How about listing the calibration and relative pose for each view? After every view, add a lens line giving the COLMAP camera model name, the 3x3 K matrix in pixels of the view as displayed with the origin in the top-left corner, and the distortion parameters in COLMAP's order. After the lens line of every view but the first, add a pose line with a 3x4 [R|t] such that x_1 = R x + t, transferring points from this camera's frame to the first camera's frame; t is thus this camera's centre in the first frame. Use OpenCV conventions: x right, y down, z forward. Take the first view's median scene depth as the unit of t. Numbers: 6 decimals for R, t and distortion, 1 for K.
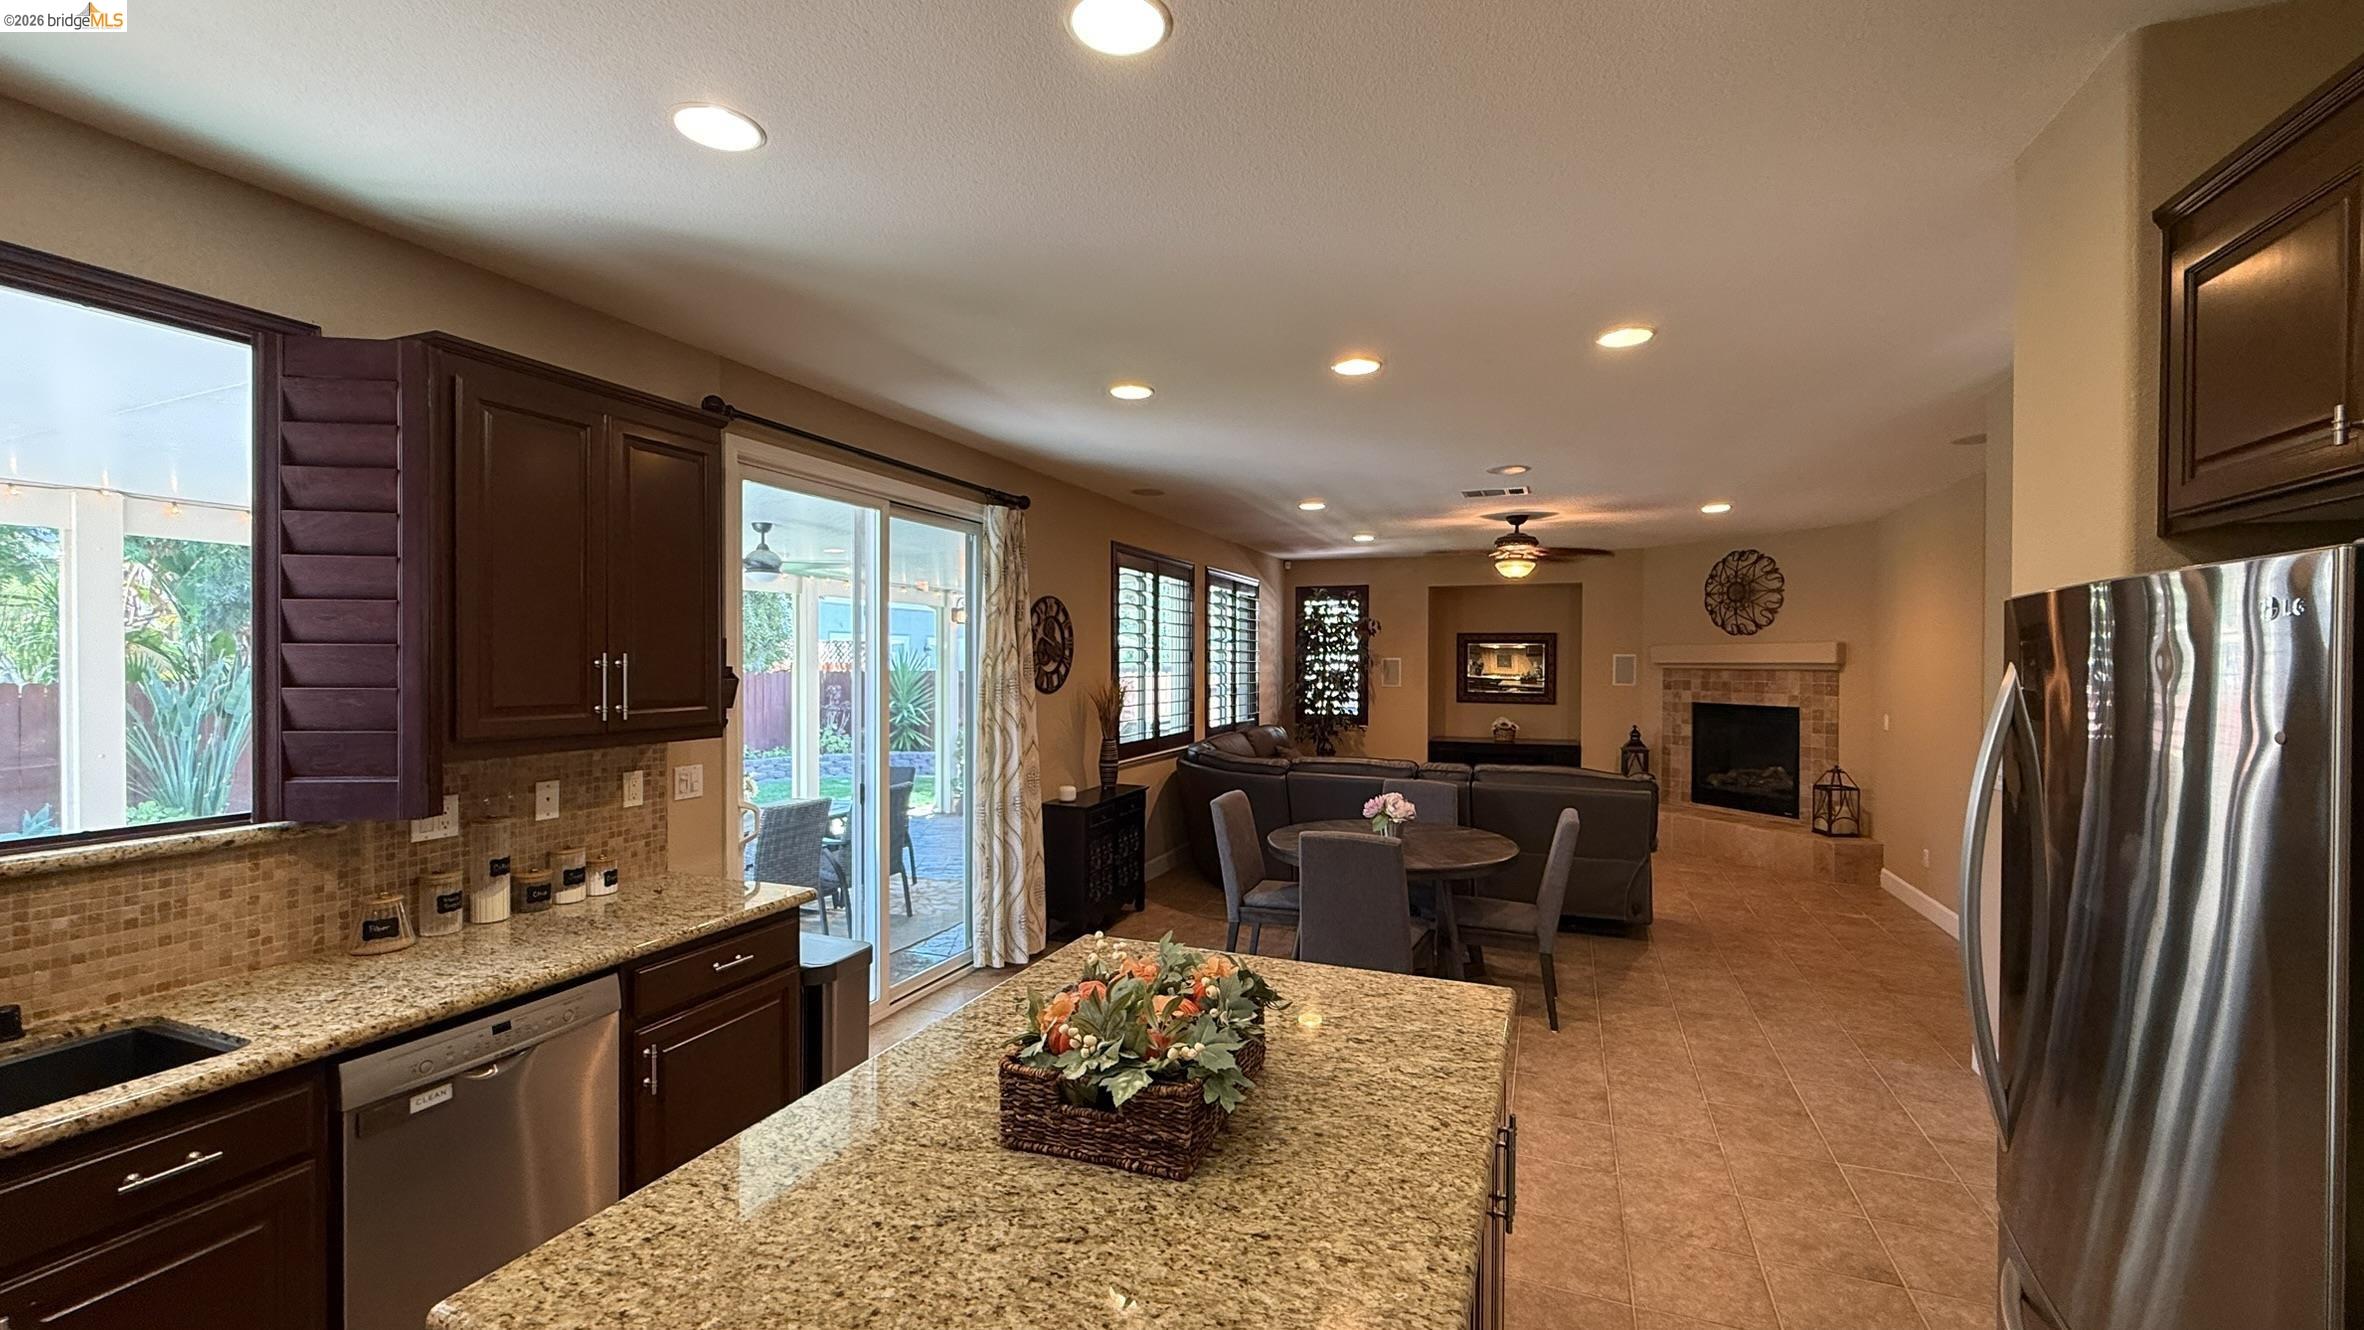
lens RADIAL K [[949.6, 0, 1181.5], [0, 949.6, 671.5], [0, 0, 1]] dist [-0.000434, -0.000205]
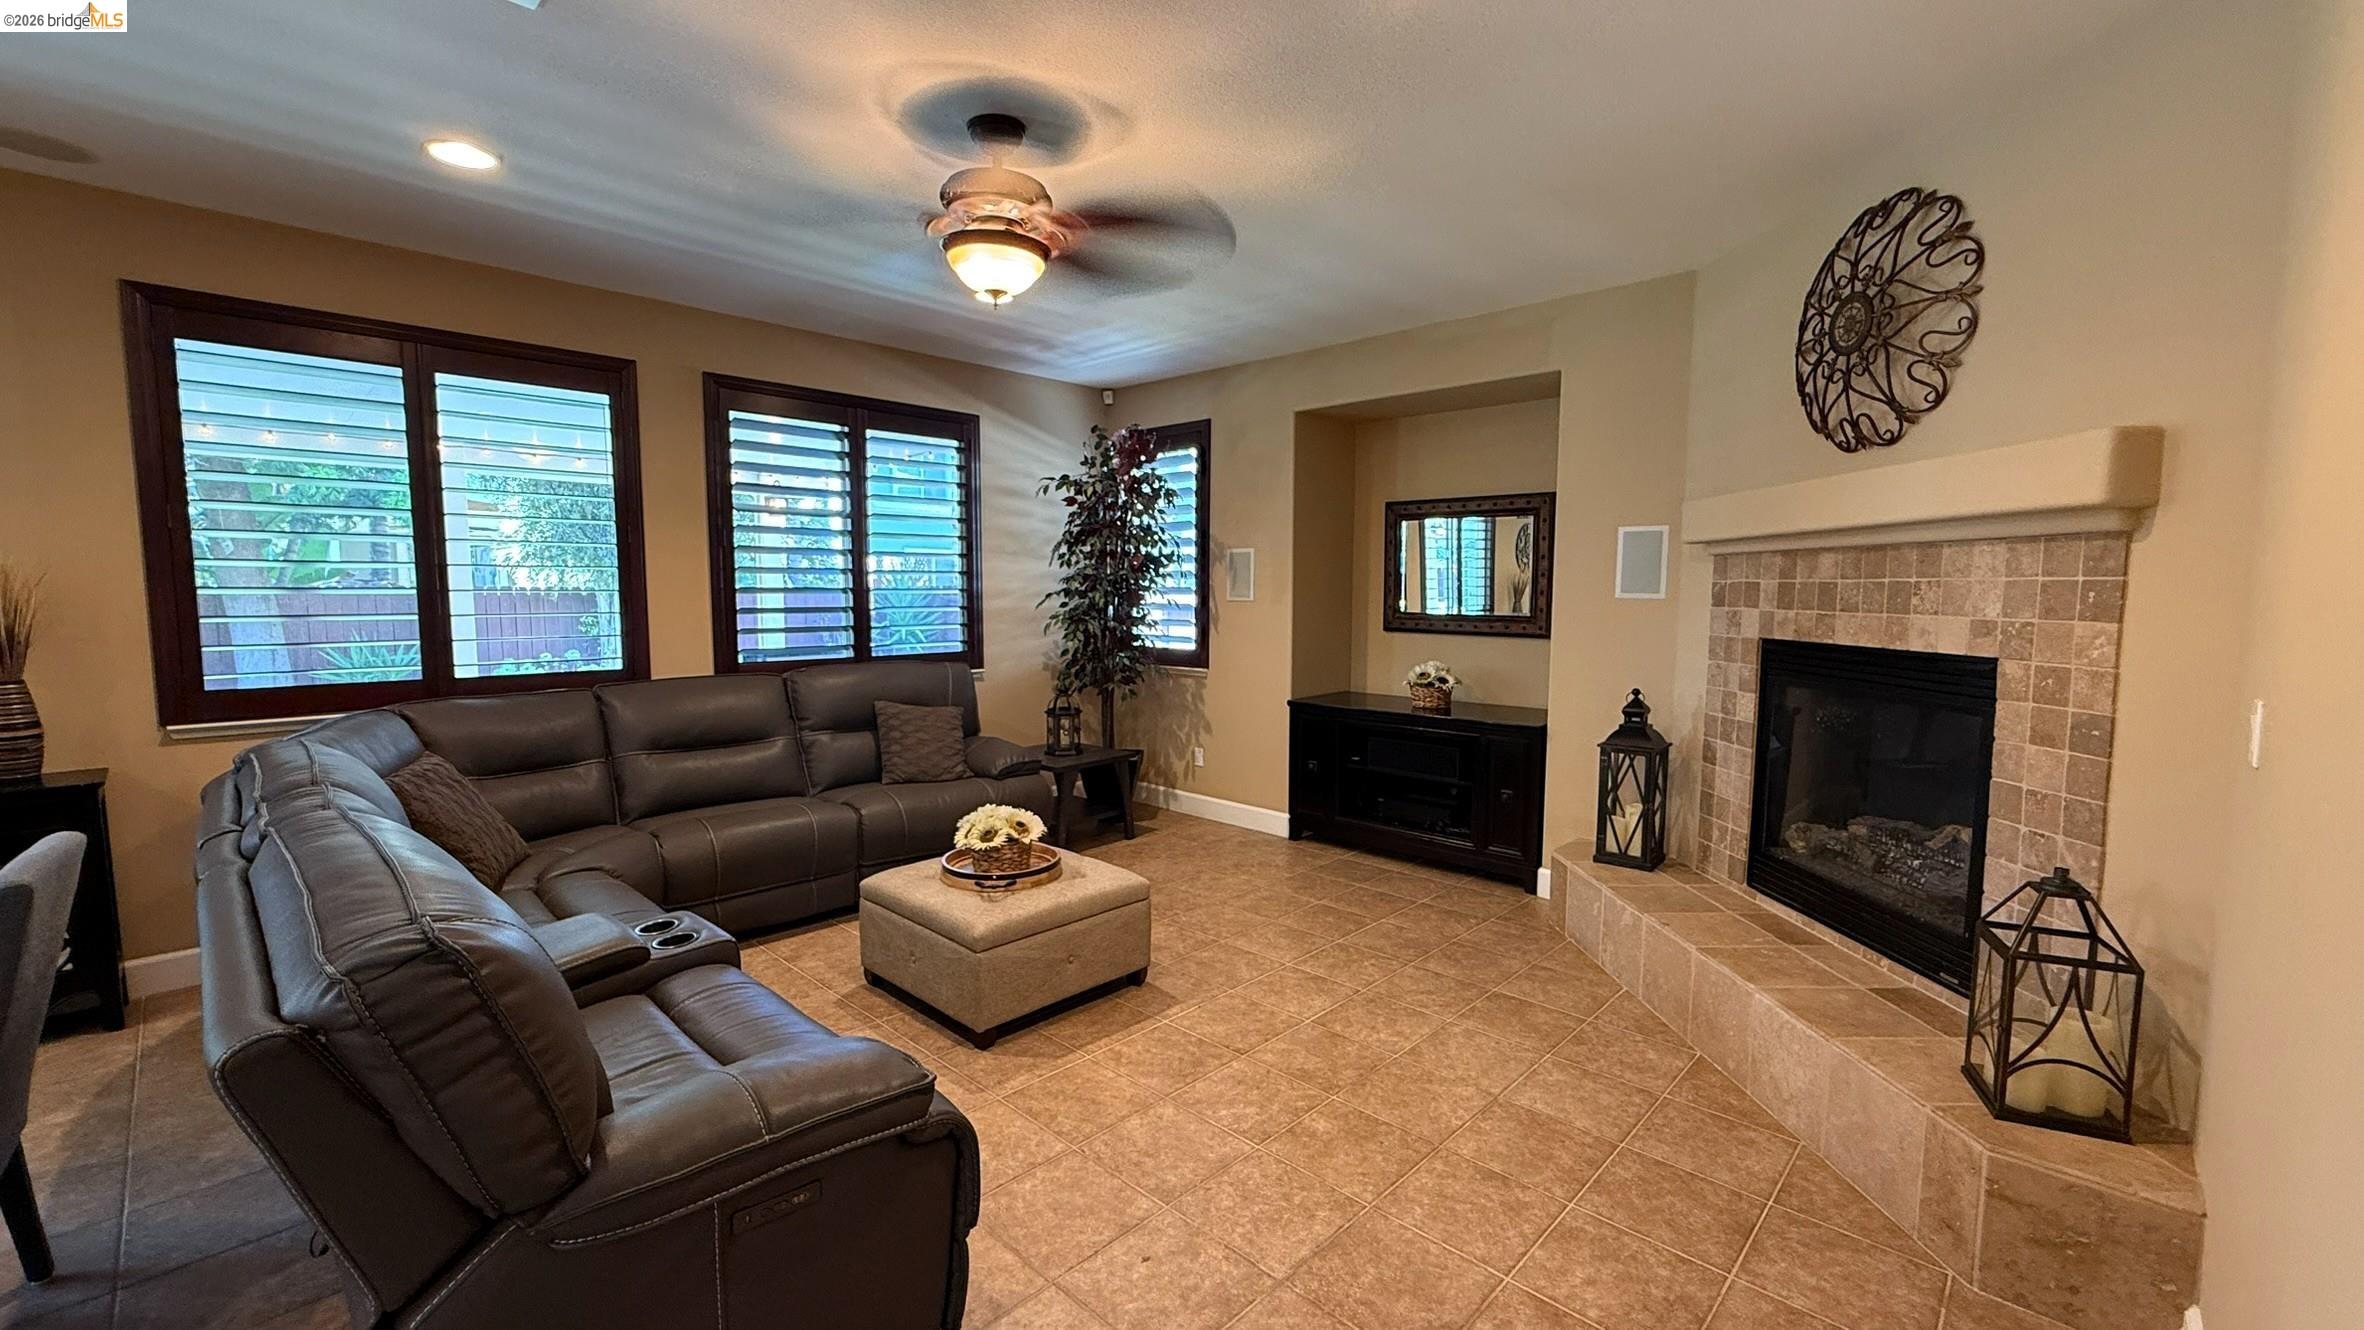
lens RADIAL K [[949.6, 0, 1181.5], [0, 949.6, 671.5], [0, 0, 1]] dist [-0.000434, -0.000205]
pose [[0.925843, 0.031708, -0.376576, 0.487690], [-0.003159, 0.997088, 0.076191, 0.017975], [0.377896, -0.069351, 0.923247, 0.570397]]
